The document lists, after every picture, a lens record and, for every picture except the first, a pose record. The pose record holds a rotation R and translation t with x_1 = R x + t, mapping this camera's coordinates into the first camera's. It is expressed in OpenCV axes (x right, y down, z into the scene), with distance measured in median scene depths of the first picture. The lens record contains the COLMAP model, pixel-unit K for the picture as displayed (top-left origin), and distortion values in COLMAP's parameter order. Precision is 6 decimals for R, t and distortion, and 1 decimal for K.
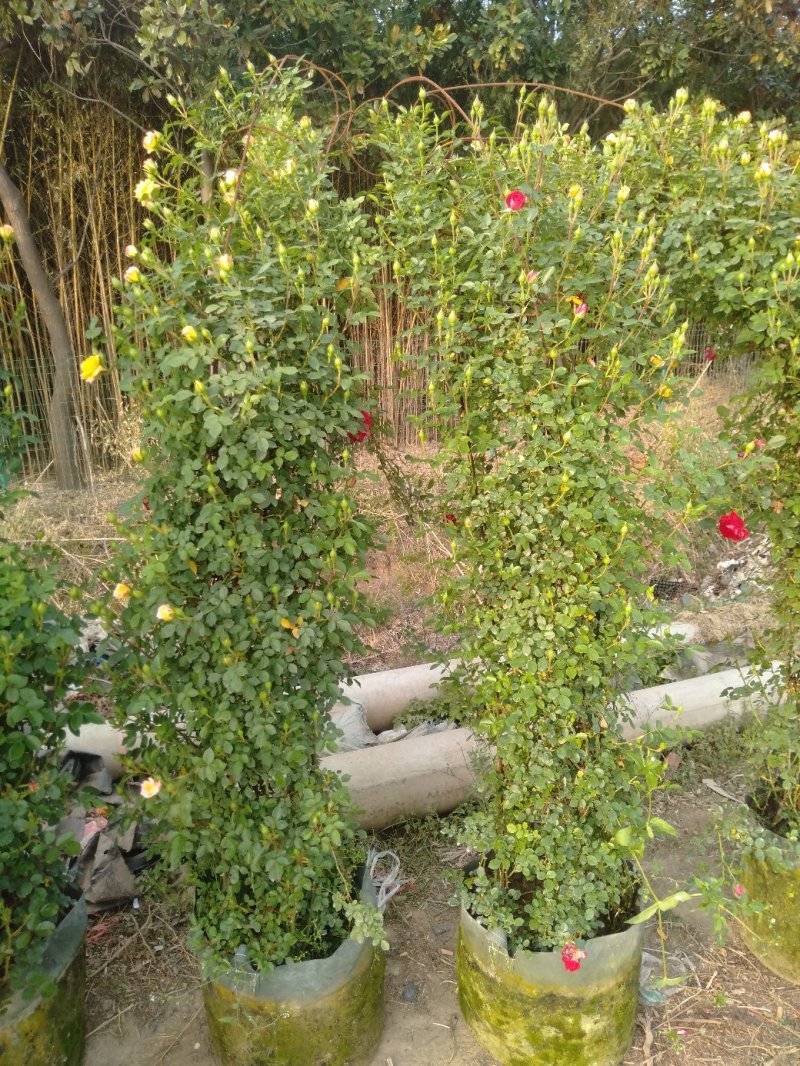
lens RADIAL K [[788.8, 0, 400.0], [0, 788.8, 533.0], [0, 0, 1]] dist [0.033136, -0.030374]
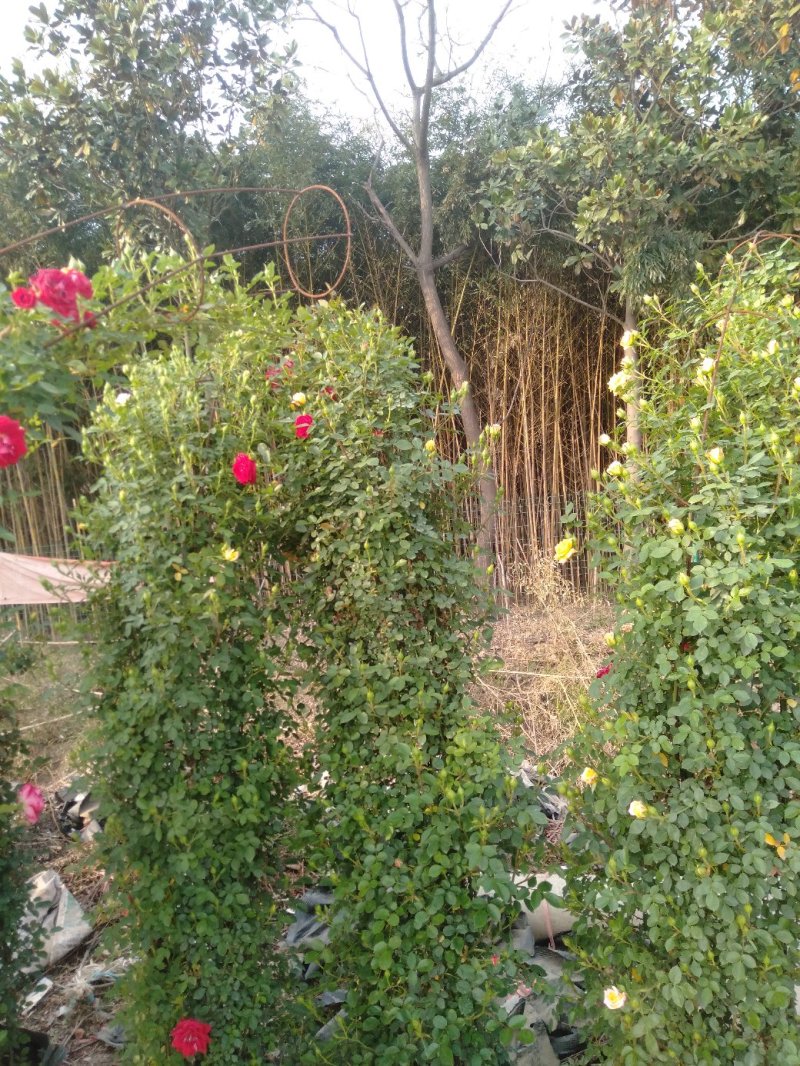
lens RADIAL K [[788.8, 0, 400.0], [0, 788.8, 533.0], [0, 0, 1]] dist [0.033136, -0.030374]
pose [[0.879728, -0.001514, -0.475475, -0.083590], [-0.077112, 0.986302, -0.145814, -0.062264], [0.469183, 0.164941, 0.867561, -0.028436]]
